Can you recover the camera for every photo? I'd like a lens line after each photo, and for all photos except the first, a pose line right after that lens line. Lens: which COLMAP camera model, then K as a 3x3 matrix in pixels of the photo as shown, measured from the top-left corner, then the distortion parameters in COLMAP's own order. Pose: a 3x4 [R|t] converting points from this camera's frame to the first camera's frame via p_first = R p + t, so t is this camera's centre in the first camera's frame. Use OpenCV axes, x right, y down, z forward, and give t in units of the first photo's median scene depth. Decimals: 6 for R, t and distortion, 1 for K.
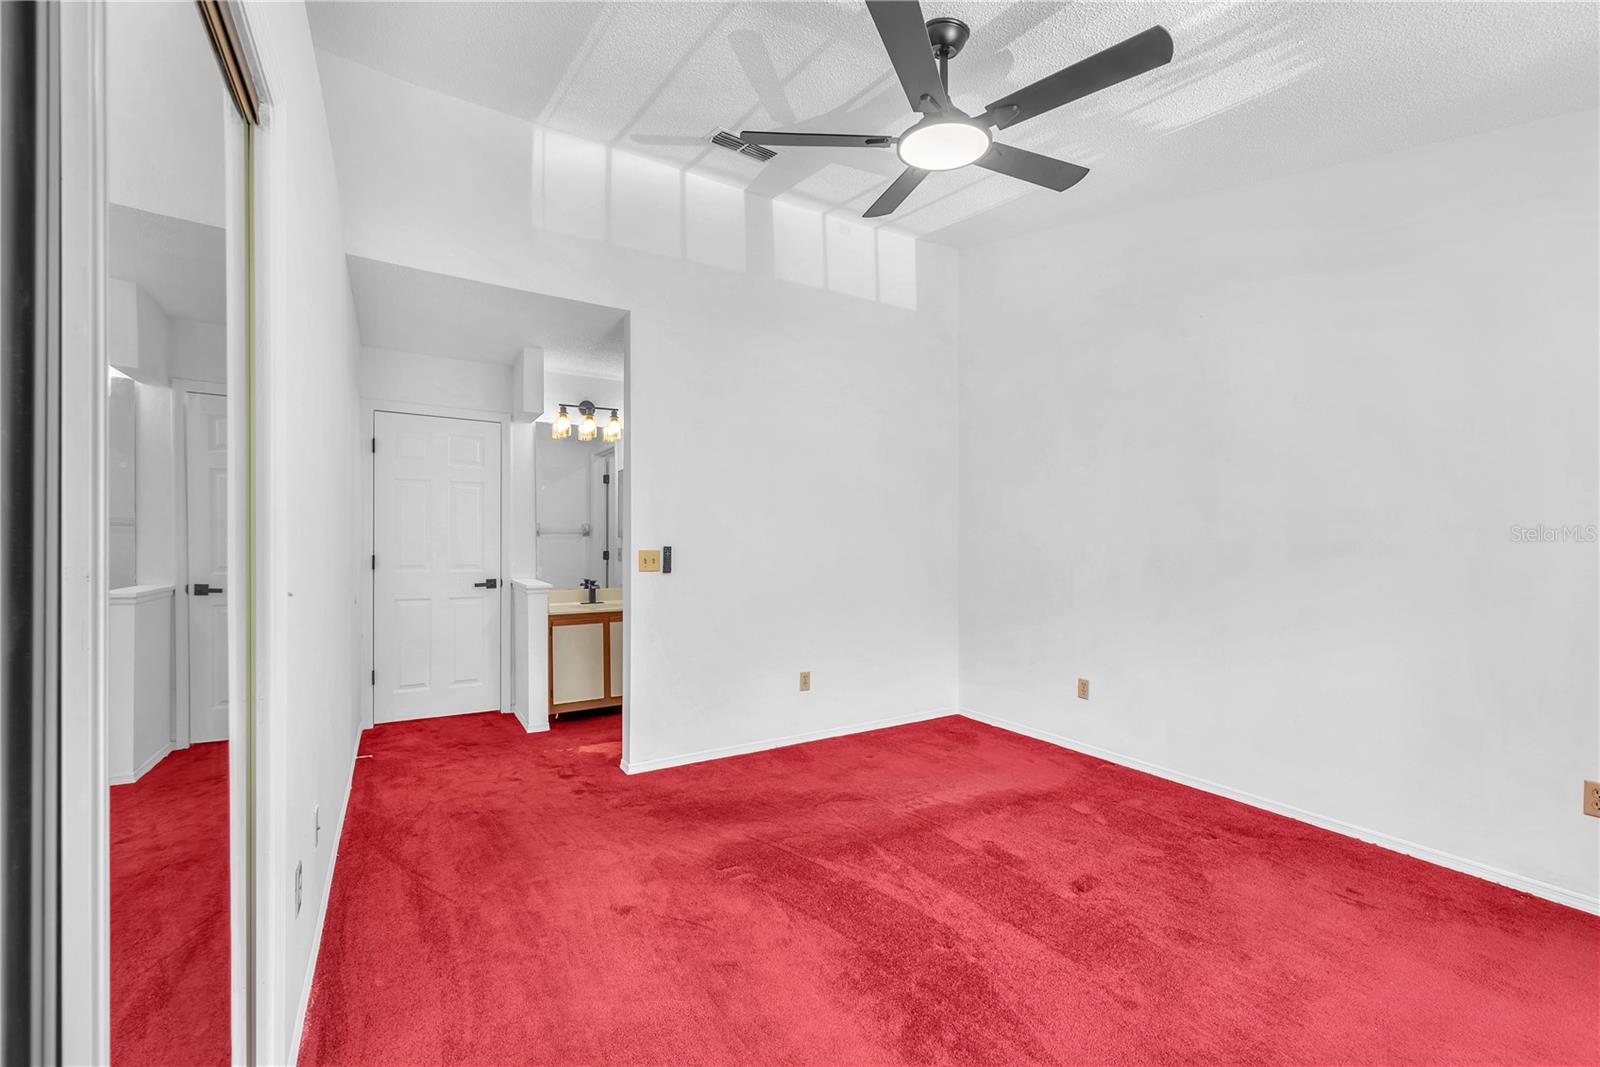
lens RADIAL K [[664.2, 0, 797.5], [0, 664.2, 545.2], [0, 0, 1]] dist [0.002401, 0.000257]
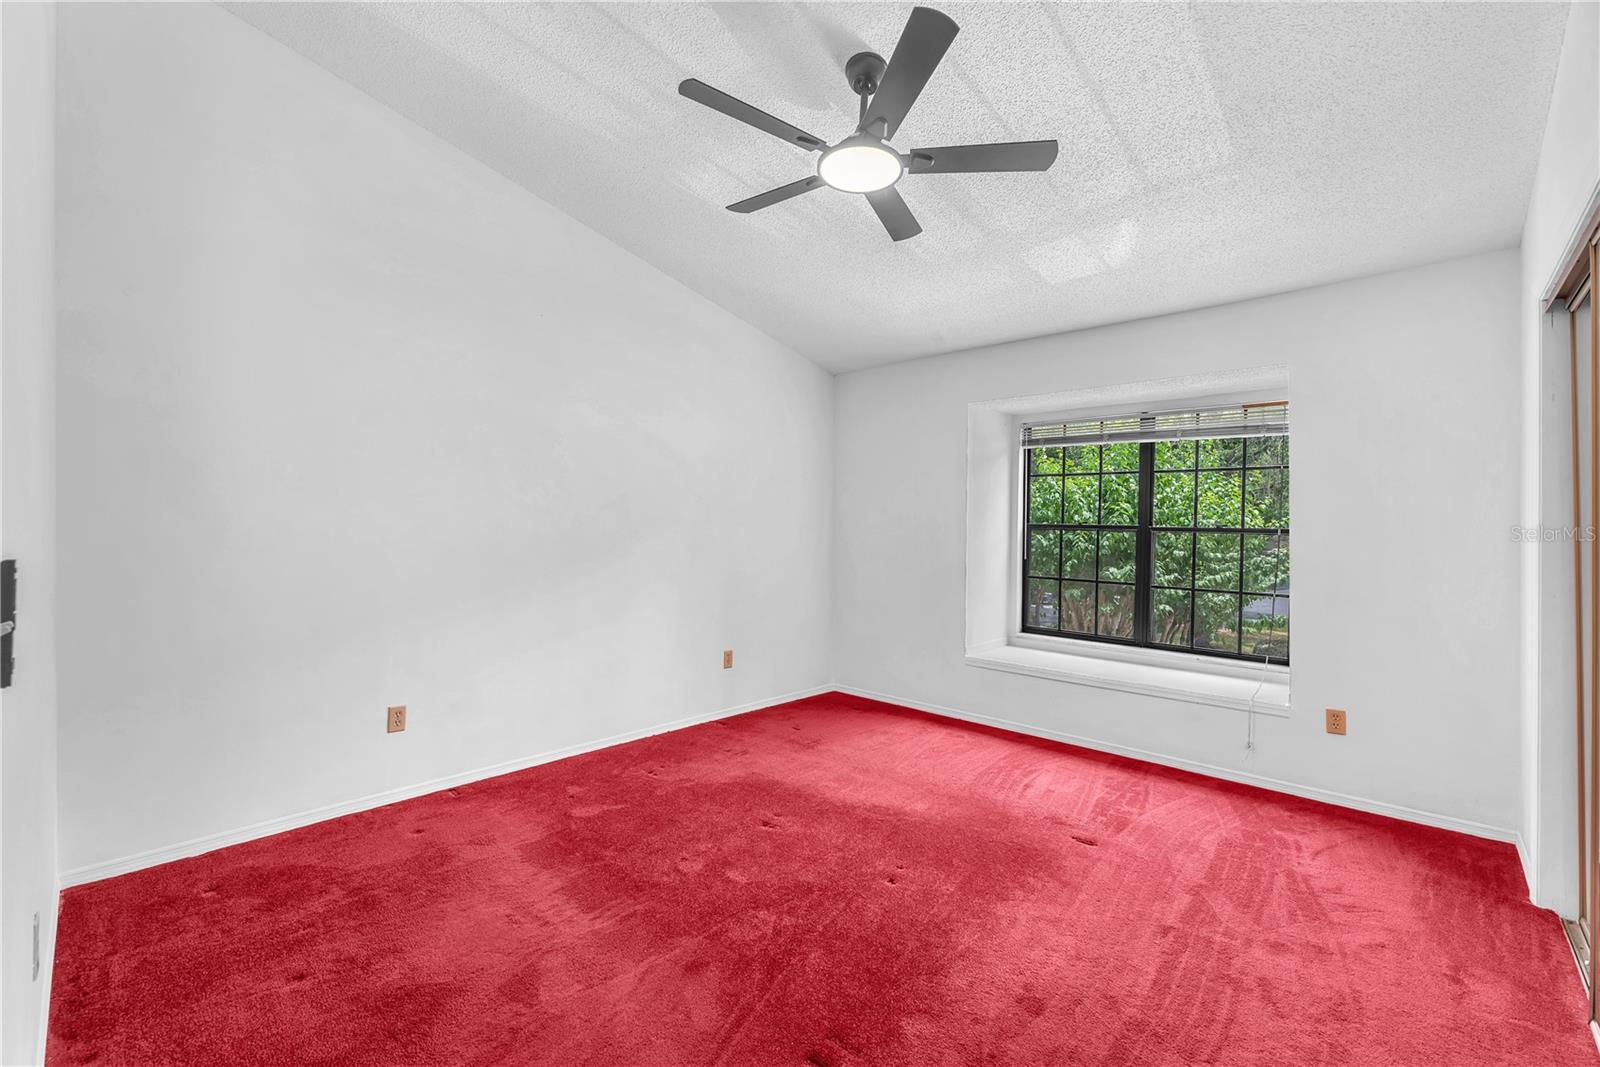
lens RADIAL K [[658.7, 0, 800.0], [0, 658.7, 533.5], [0, 0, 1]] dist [-0.000934, -0.000653]
pose [[-0.276792, -0.011885, 0.960856, -0.460308], [-0.006197, 0.999925, 0.010583, -0.009758], [-0.960910, -0.003025, -0.276845, 0.816605]]
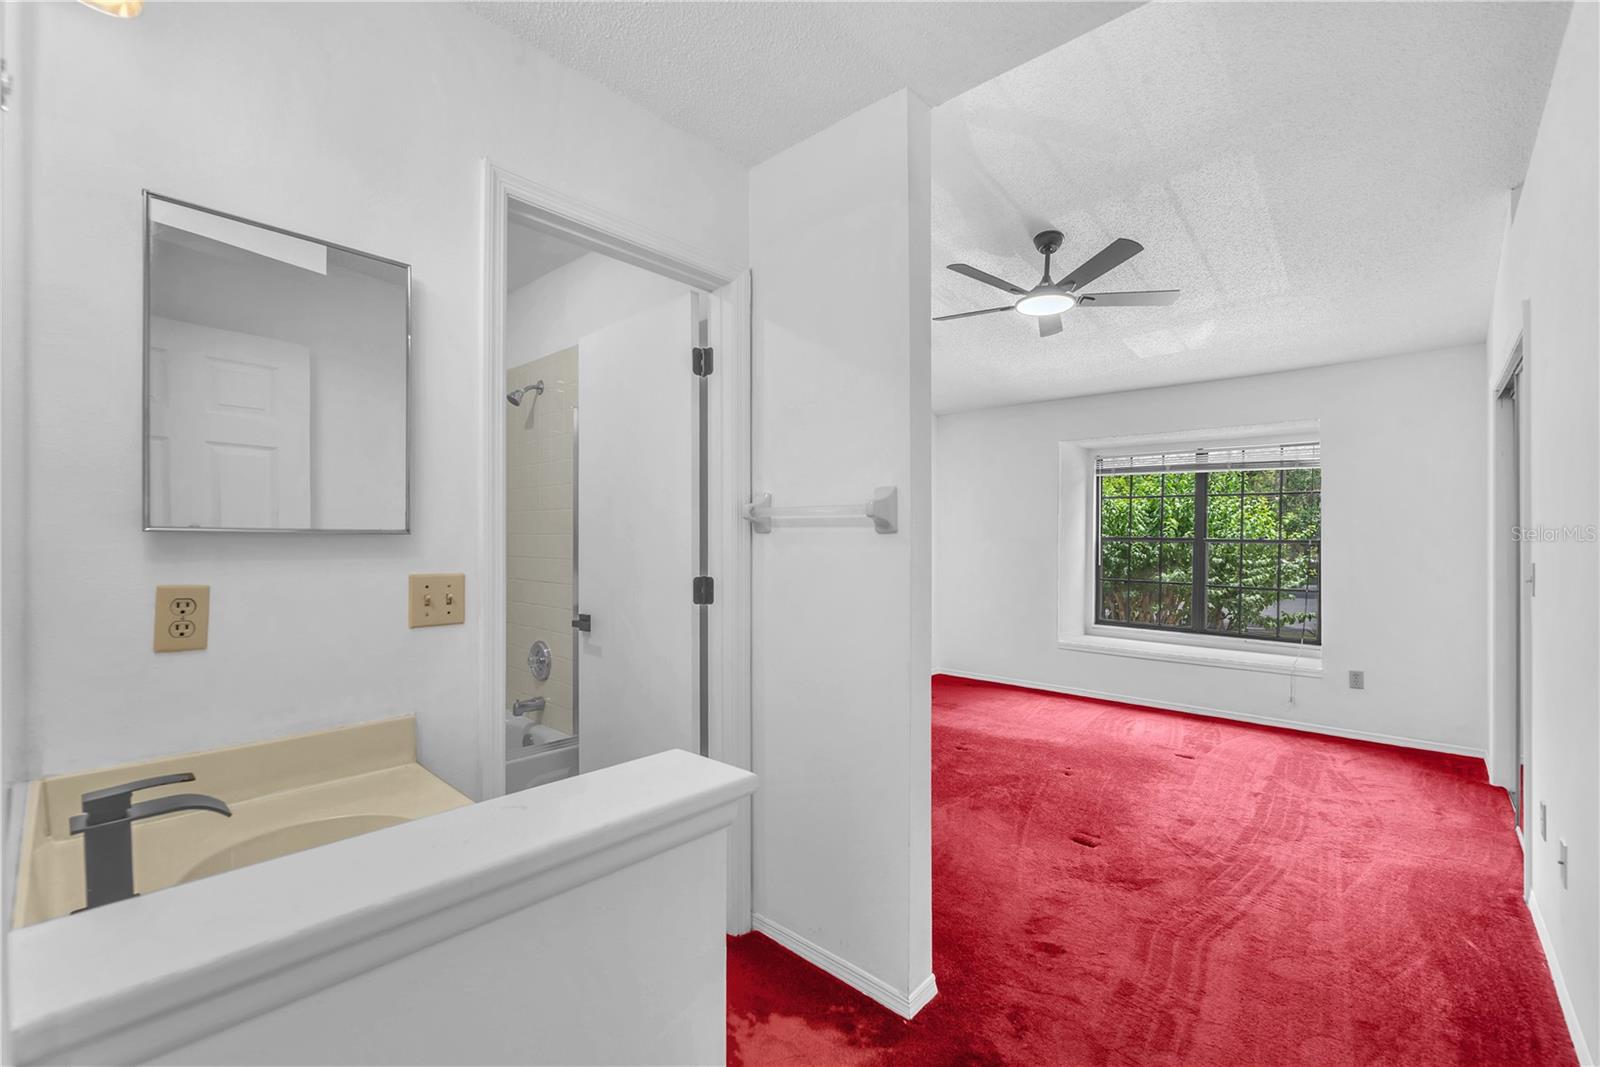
lens RADIAL K [[664.2, 0, 797.5], [0, 664.2, 545.2], [0, 0, 1]] dist [0.002401, 0.000257]
pose [[-0.279717, -0.010755, 0.960022, -0.694471], [-0.002617, 0.999942, 0.010439, -0.012078], [-0.960079, 0.000408, -0.279729, 1.200804]]
